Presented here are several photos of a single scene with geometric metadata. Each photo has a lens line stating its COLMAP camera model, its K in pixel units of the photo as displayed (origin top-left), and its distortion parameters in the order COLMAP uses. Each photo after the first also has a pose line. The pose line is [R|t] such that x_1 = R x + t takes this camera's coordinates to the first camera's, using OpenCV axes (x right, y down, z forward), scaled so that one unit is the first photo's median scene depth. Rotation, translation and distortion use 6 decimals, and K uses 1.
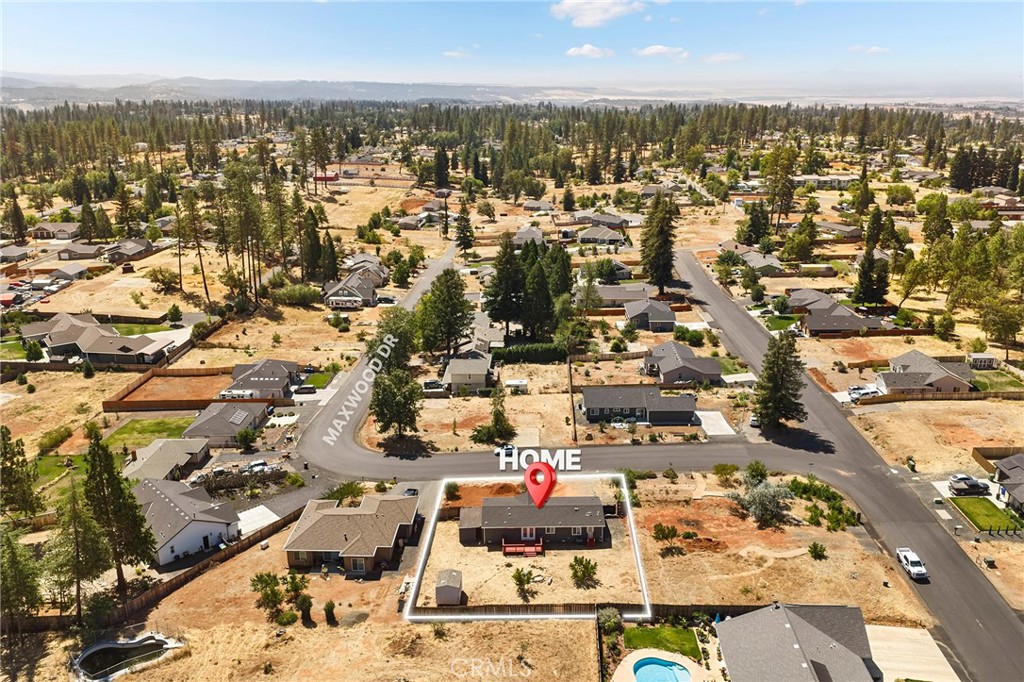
lens RADIAL K [[851.9, 0, 512.0], [0, 851.9, 341.0], [0, 0, 1]] dist [0.006196, -0.014610]
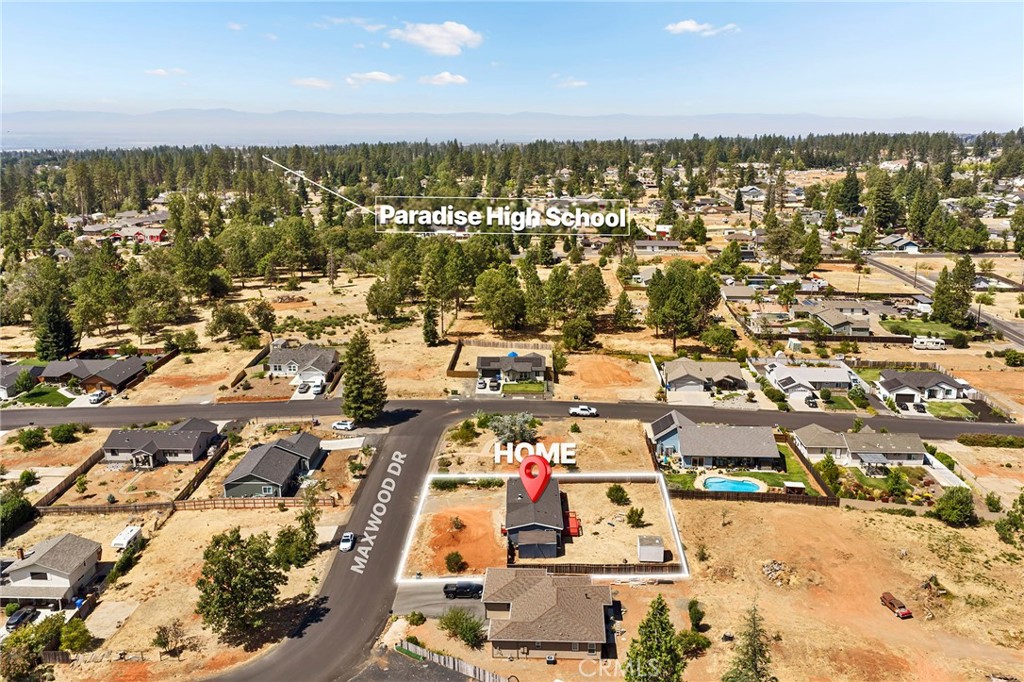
lens RADIAL K [[851.9, 0, 512.0], [0, 851.9, 341.0], [0, 0, 1]] dist [0.006196, -0.014610]
pose [[0.013482, -0.247984, 0.968670, -0.778540], [0.303000, 0.924222, 0.232388, -0.206709], [-0.952895, 0.290374, 0.087600, 0.699162]]
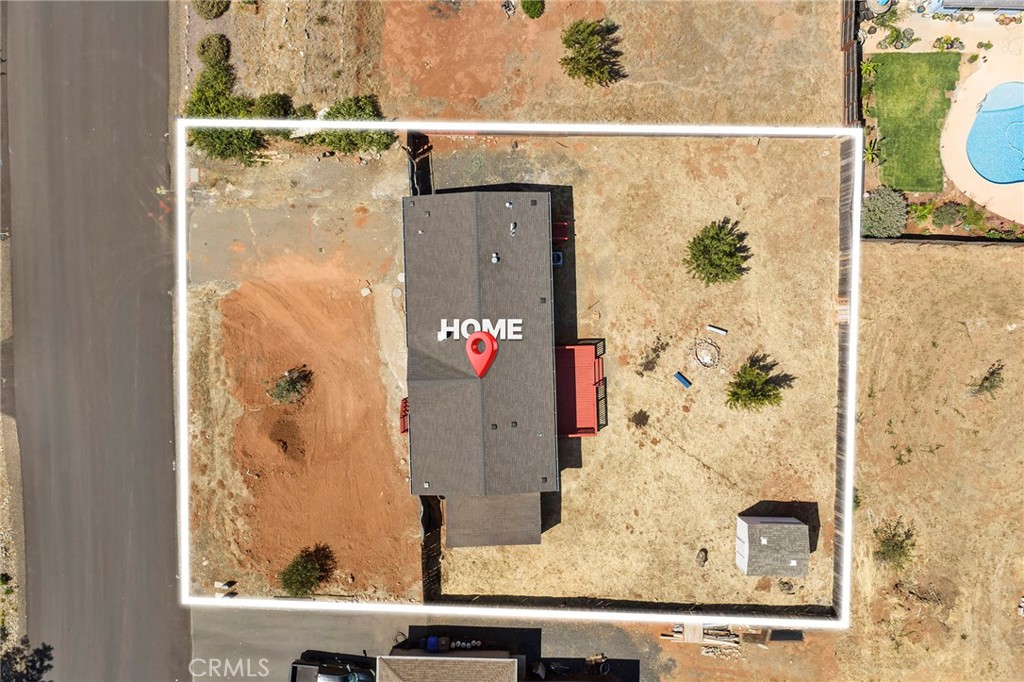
lens RADIAL K [[851.9, 0, 512.0], [0, 851.9, 341.0], [0, 0, 1]] dist [0.006196, -0.014610]
pose [[-0.024136, -0.999708, -0.000902, 0.034654], [0.316058, -0.008487, 0.948702, -0.142430], [-0.948433, 0.022613, 0.316170, 0.690381]]
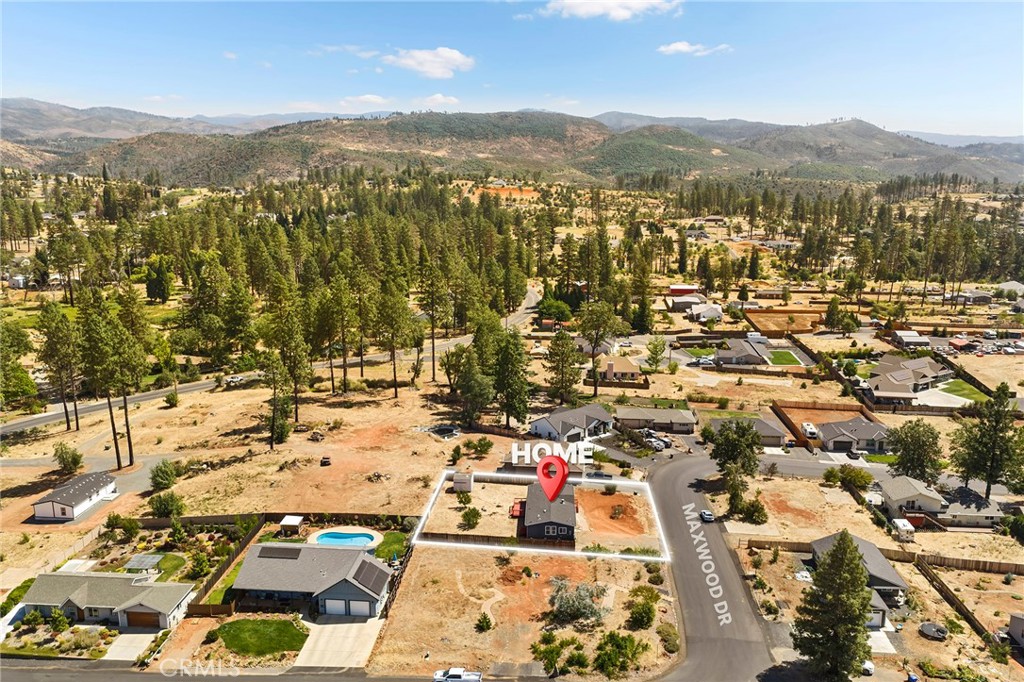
lens RADIAL K [[851.9, 0, 512.0], [0, 851.9, 341.0], [0, 0, 1]] dist [0.006196, -0.014610]
pose [[-0.054815, 0.226032, -0.972576, 0.947046], [-0.307164, 0.922989, 0.231820, -0.228023], [0.950076, 0.311448, 0.018835, 0.684363]]
